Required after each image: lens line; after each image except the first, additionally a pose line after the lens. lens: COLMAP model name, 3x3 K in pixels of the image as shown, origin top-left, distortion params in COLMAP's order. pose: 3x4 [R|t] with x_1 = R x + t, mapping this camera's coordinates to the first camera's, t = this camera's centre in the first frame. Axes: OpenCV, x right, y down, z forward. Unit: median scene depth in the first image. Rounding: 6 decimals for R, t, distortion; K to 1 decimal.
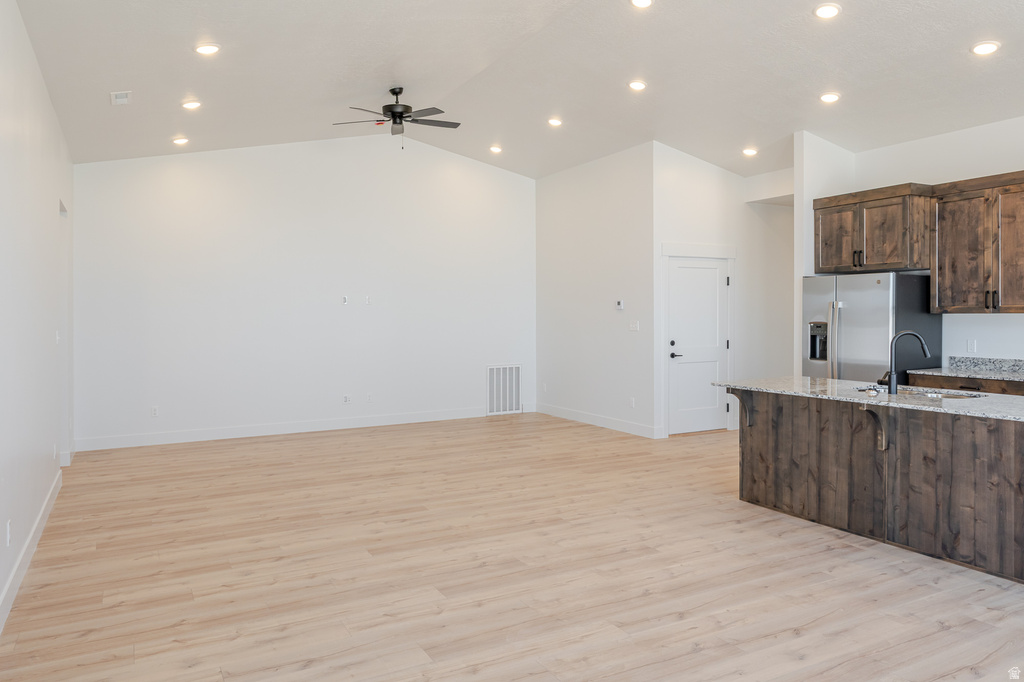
lens RADIAL K [[710.1, 0, 518.8], [0, 710.1, 333.9], [0, 0, 1]] dist [-0.011012, -0.001796]
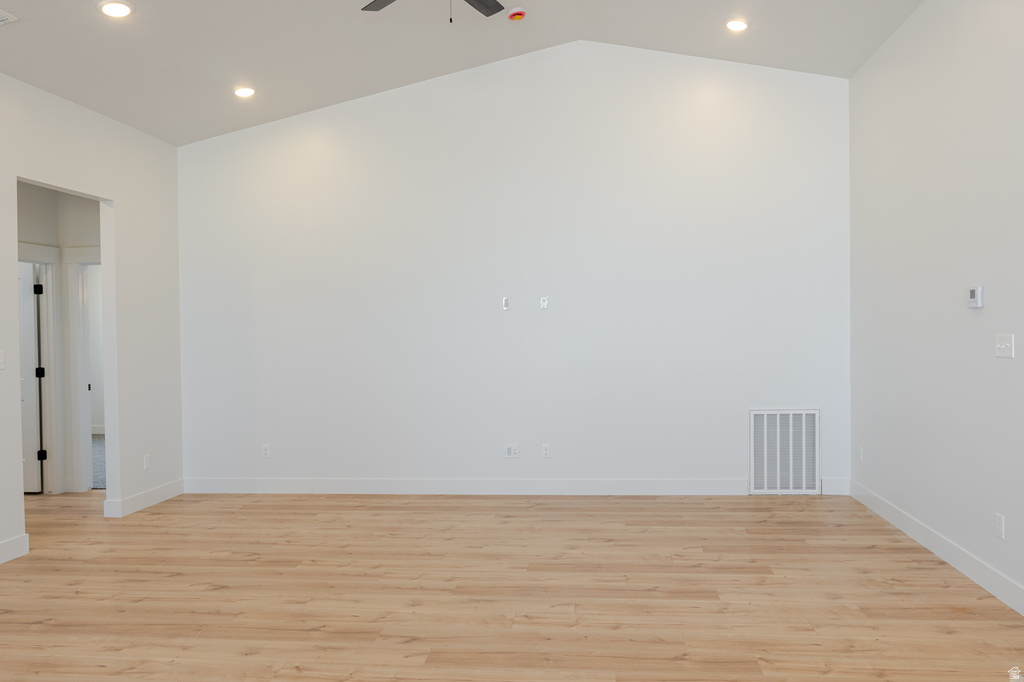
lens RADIAL K [[710.1, 0, 507.4], [0, 710.1, 348.1], [0, 0, 1]] dist [-0.011012, -0.001796]
pose [[0.822254, 0.009917, -0.569034, 0.121738], [-0.004268, 0.999928, 0.011260, -0.011649], [0.569105, -0.006830, 0.822237, 0.397546]]
